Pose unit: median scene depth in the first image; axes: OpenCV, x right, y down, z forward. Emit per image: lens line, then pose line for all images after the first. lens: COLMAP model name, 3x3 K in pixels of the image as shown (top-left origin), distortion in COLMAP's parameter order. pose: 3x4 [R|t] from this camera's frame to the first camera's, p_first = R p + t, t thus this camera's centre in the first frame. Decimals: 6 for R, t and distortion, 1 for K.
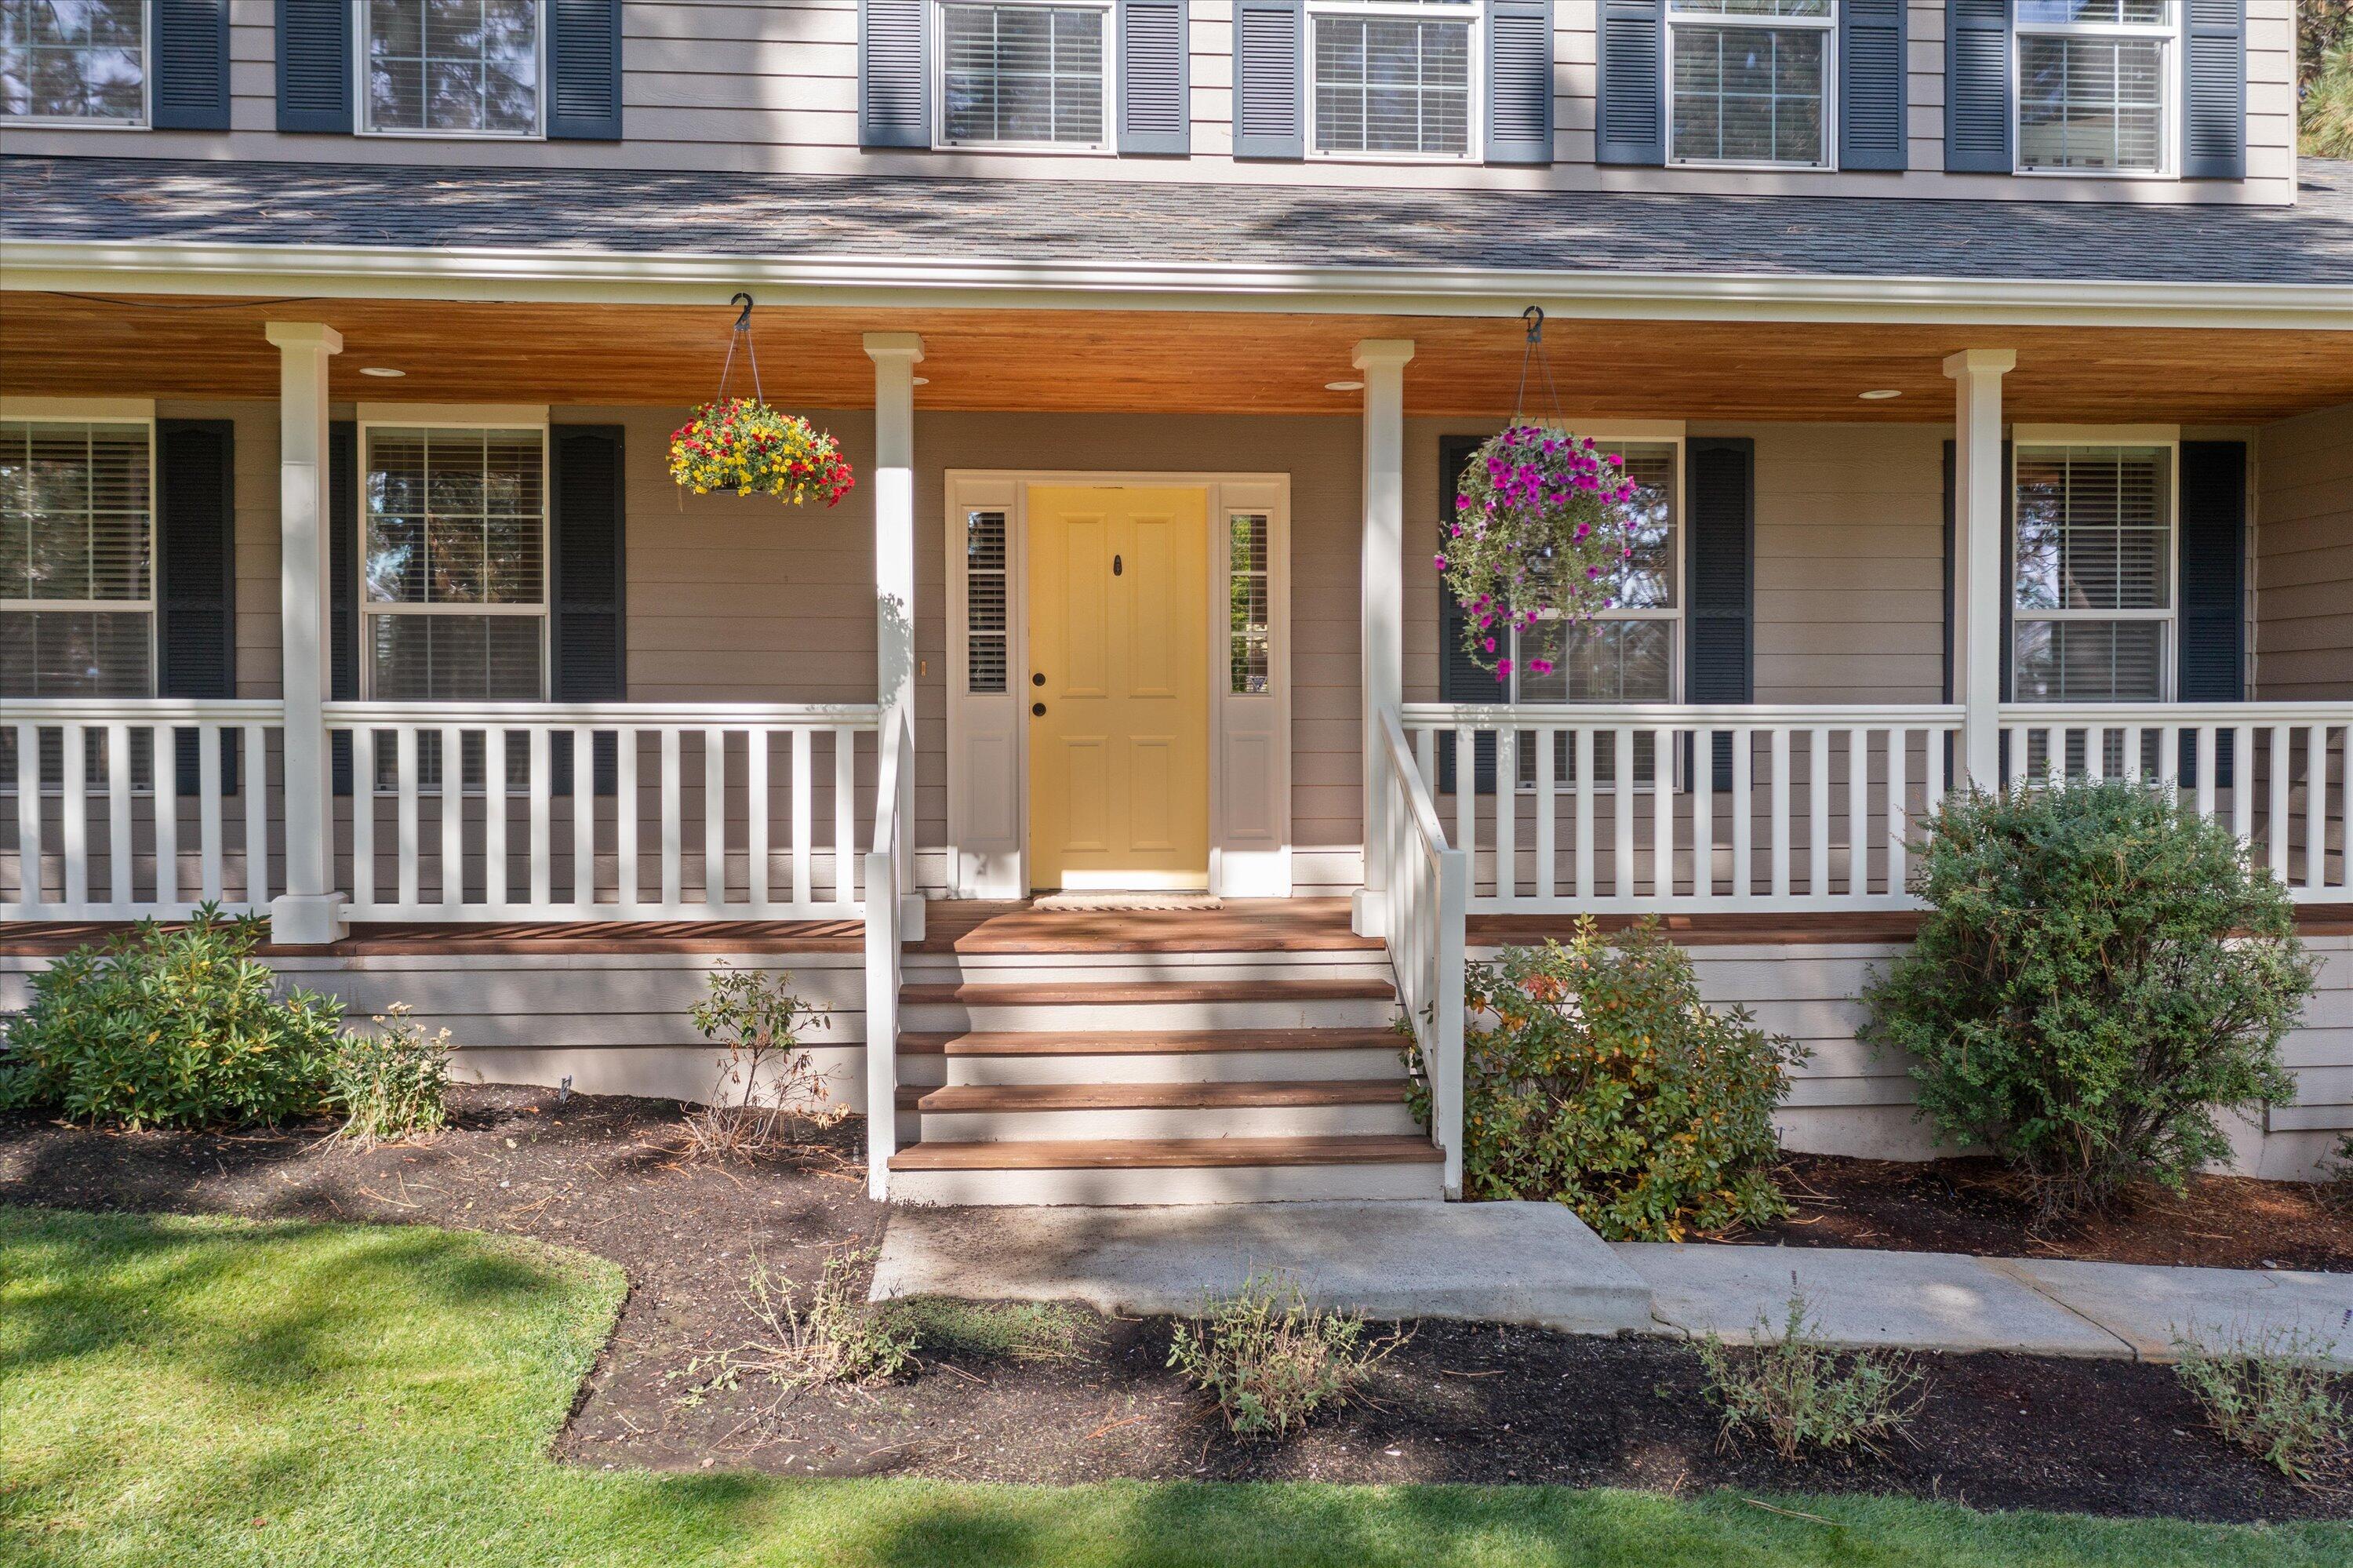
lens RADIAL K [[1979.2, 0, 1170.3], [0, 1979.2, 729.9], [0, 0, 1]] dist [-0.004263, 0.005472]
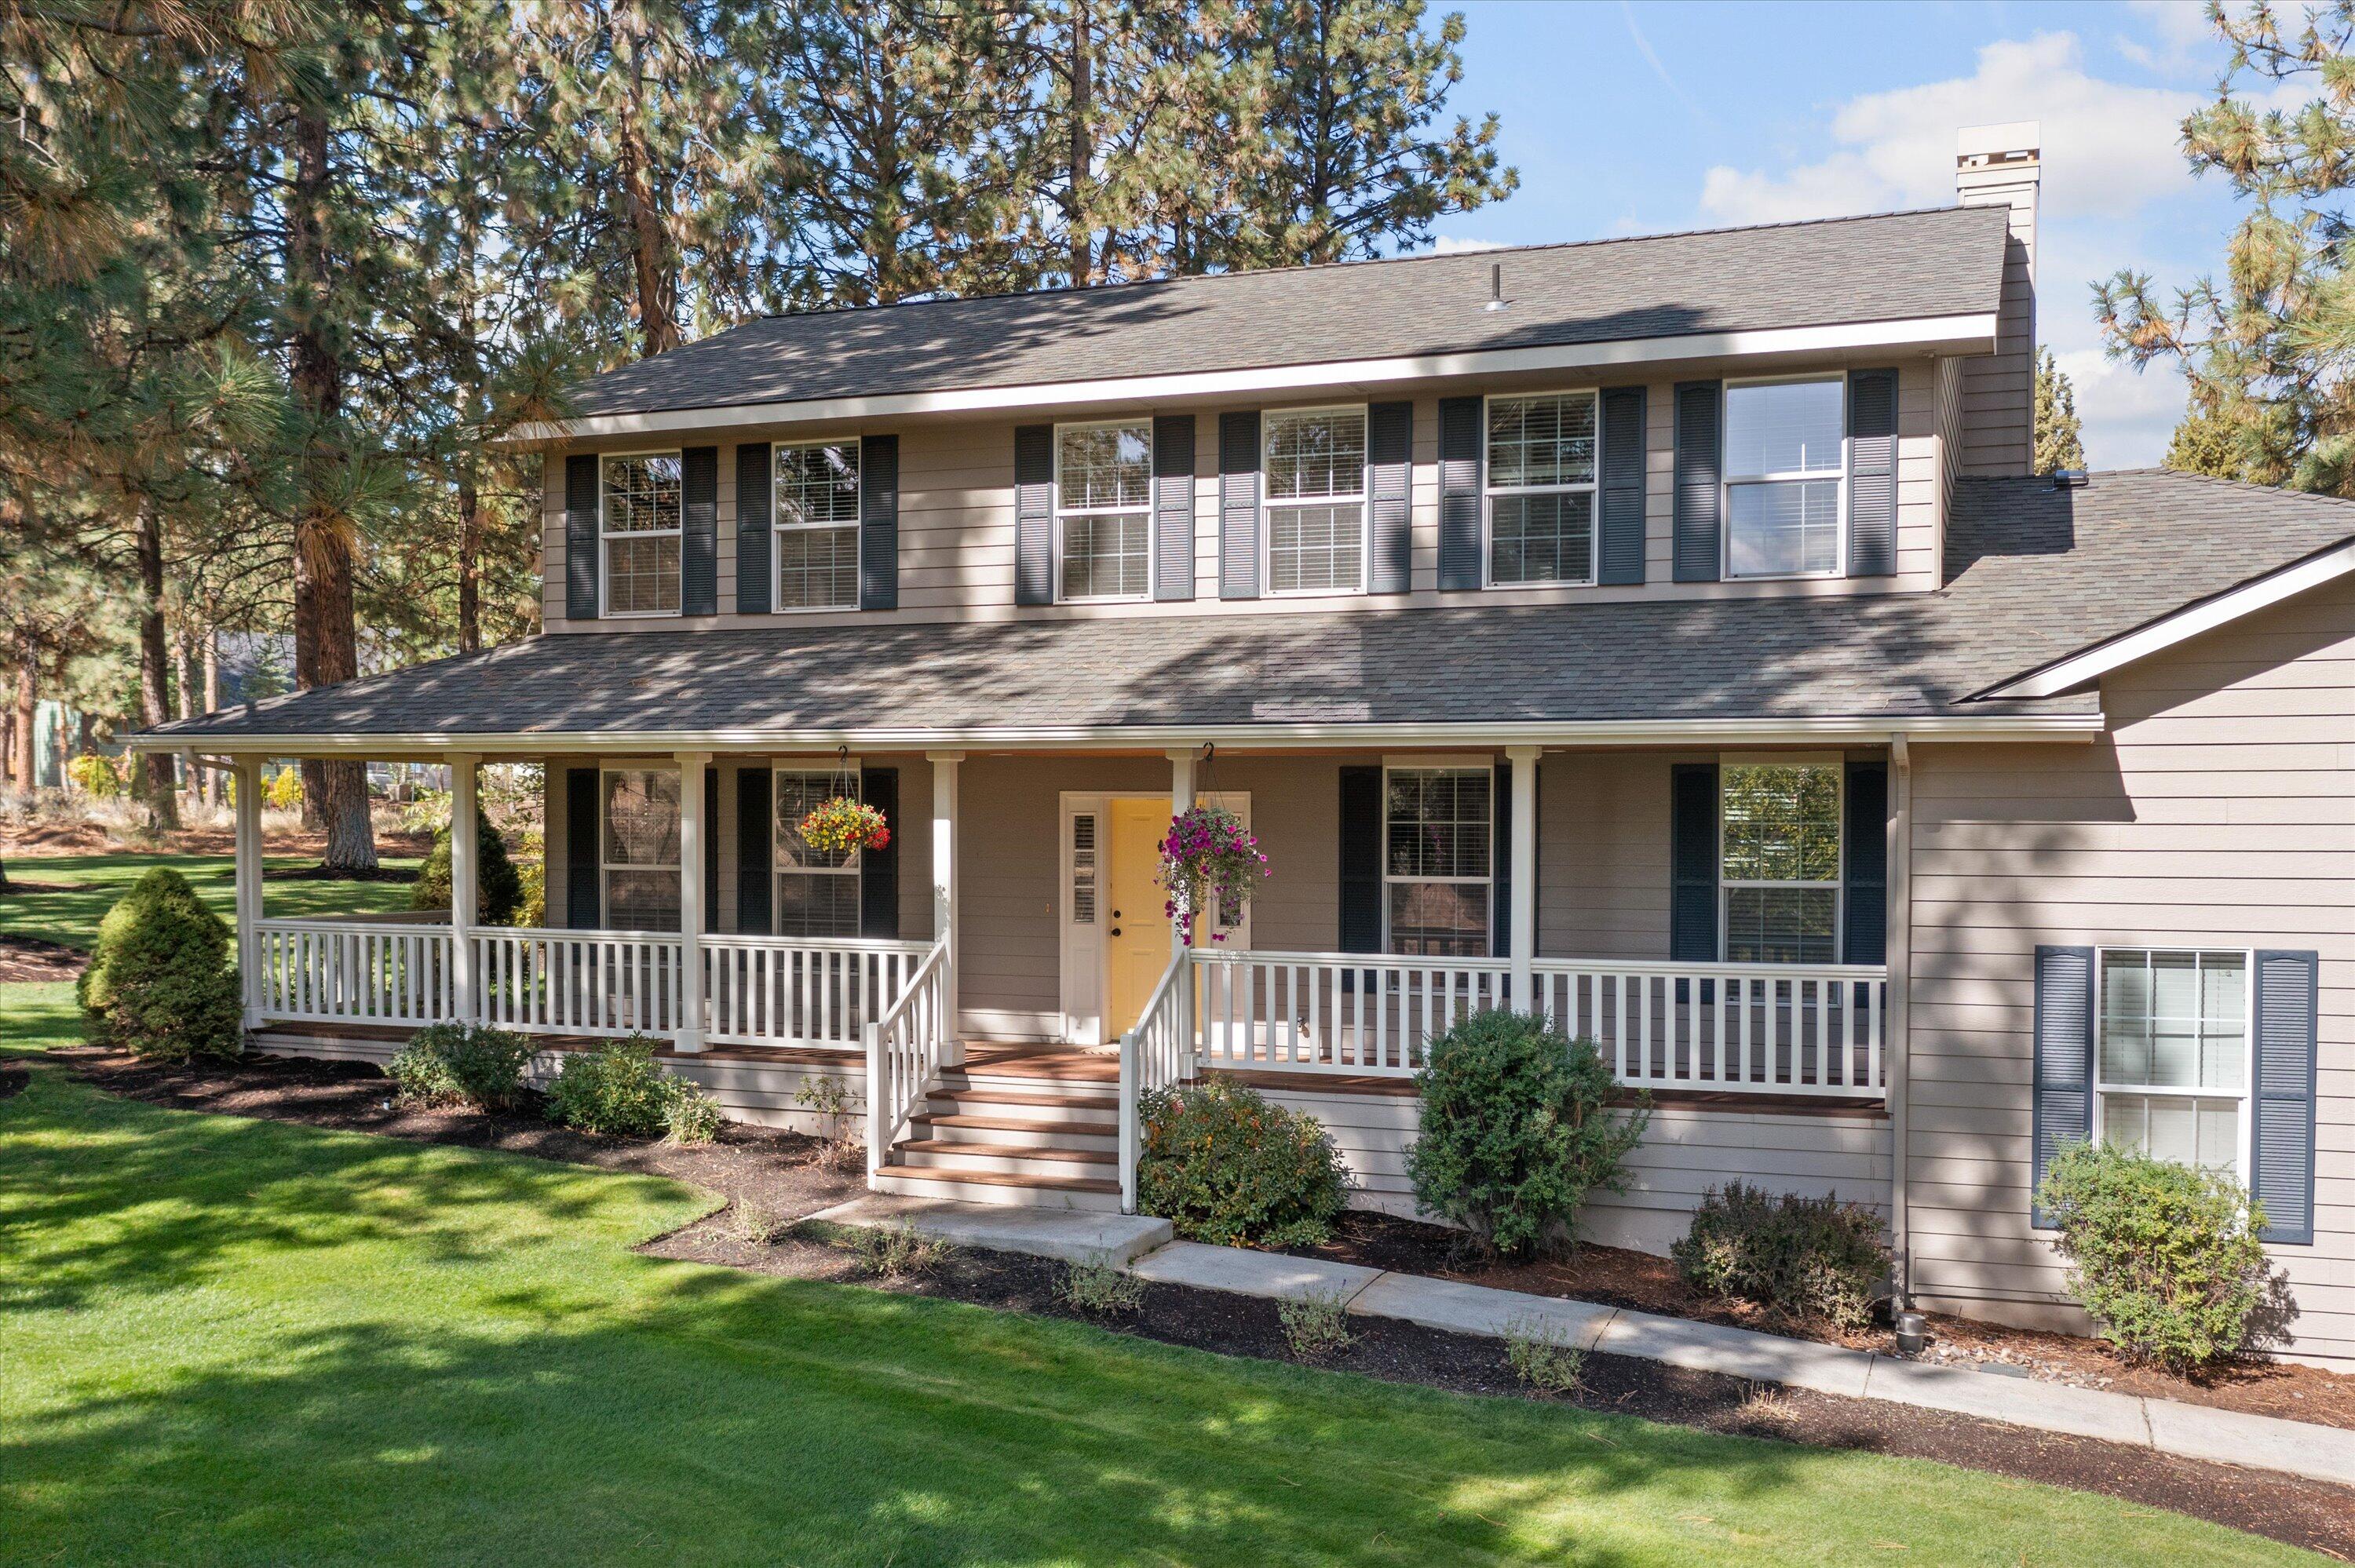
lens RADIAL K [[2352.0, 0, 1177.5], [0, 2352.0, 784.0], [0, 0, 1]] dist [0.017425, -0.005192]
pose [[0.889359, -0.001397, -0.457207, 1.136842], [-0.003287, 0.999950, -0.009448, -0.149651], [0.457197, 0.009905, 0.889310, -0.951427]]
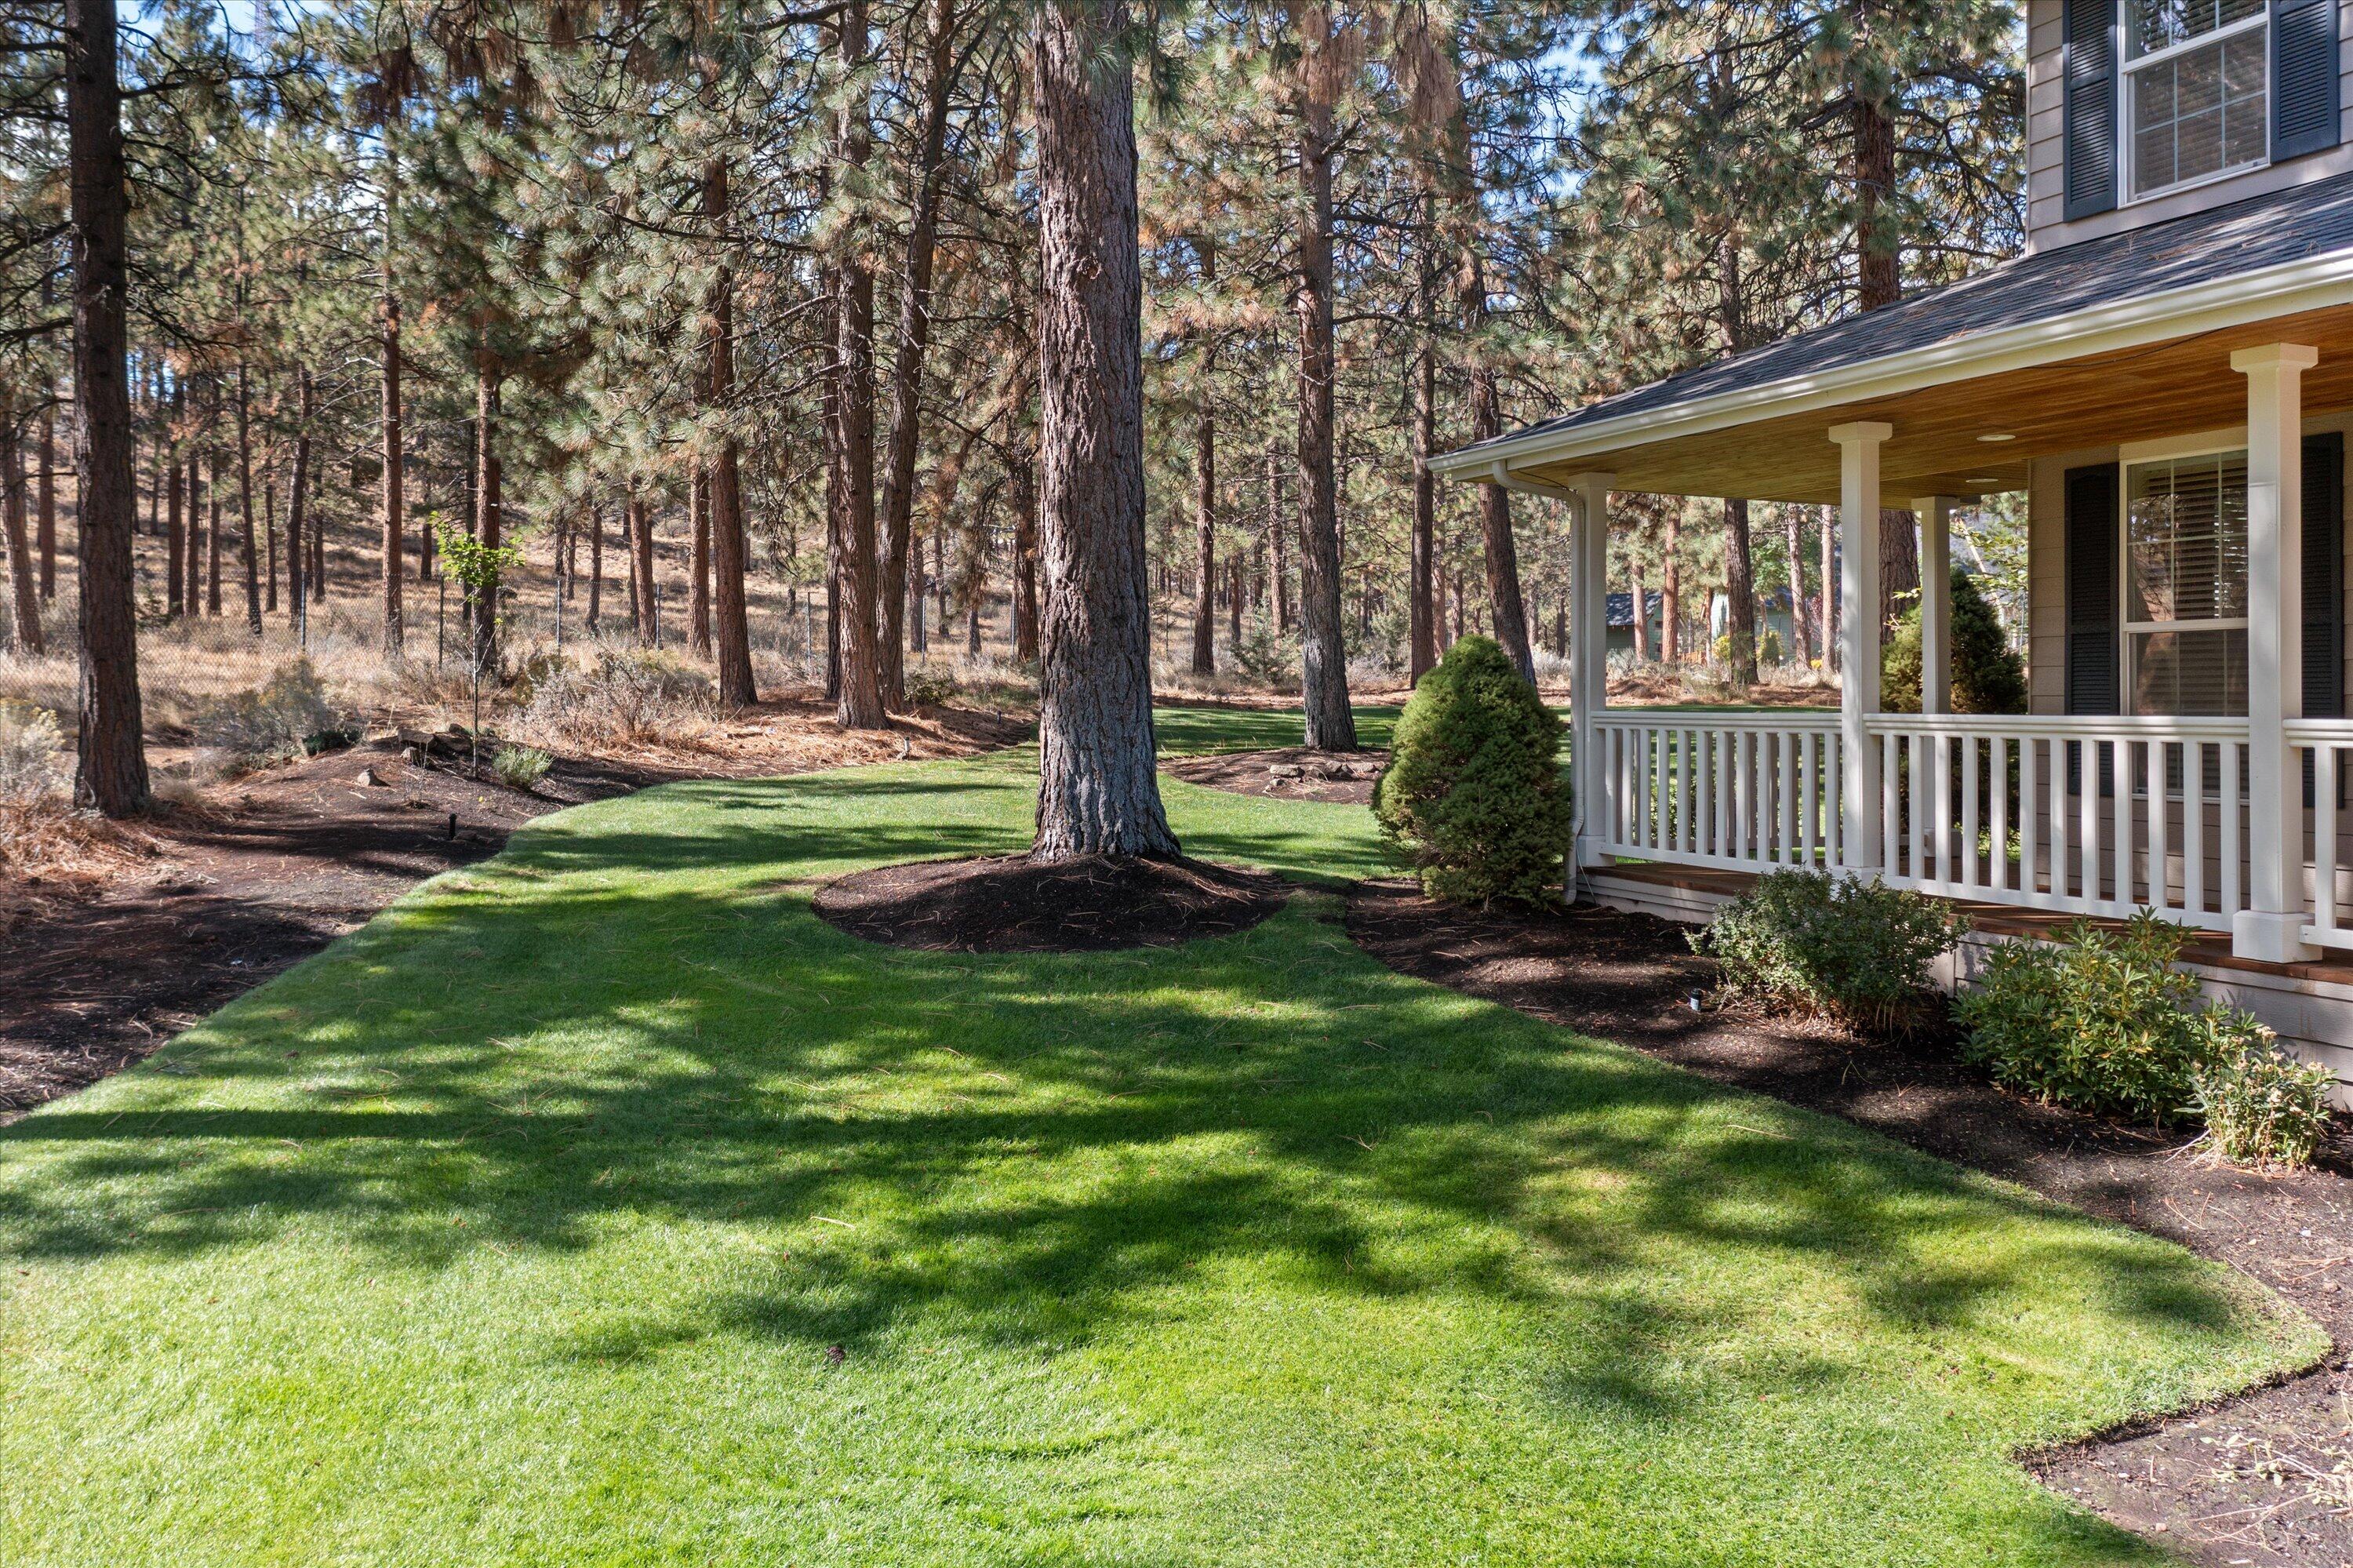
lens RADIAL K [[1969.5, 0, 1180.5], [0, 1969.5, 669.1], [0, 0, 1]] dist [-0.011726, -0.010641]
pose [[0.332039, -0.013678, -0.943166, 0.320979], [-0.010140, 0.999785, -0.018069, -0.016426], [0.943211, 0.015563, 0.331829, 0.145786]]
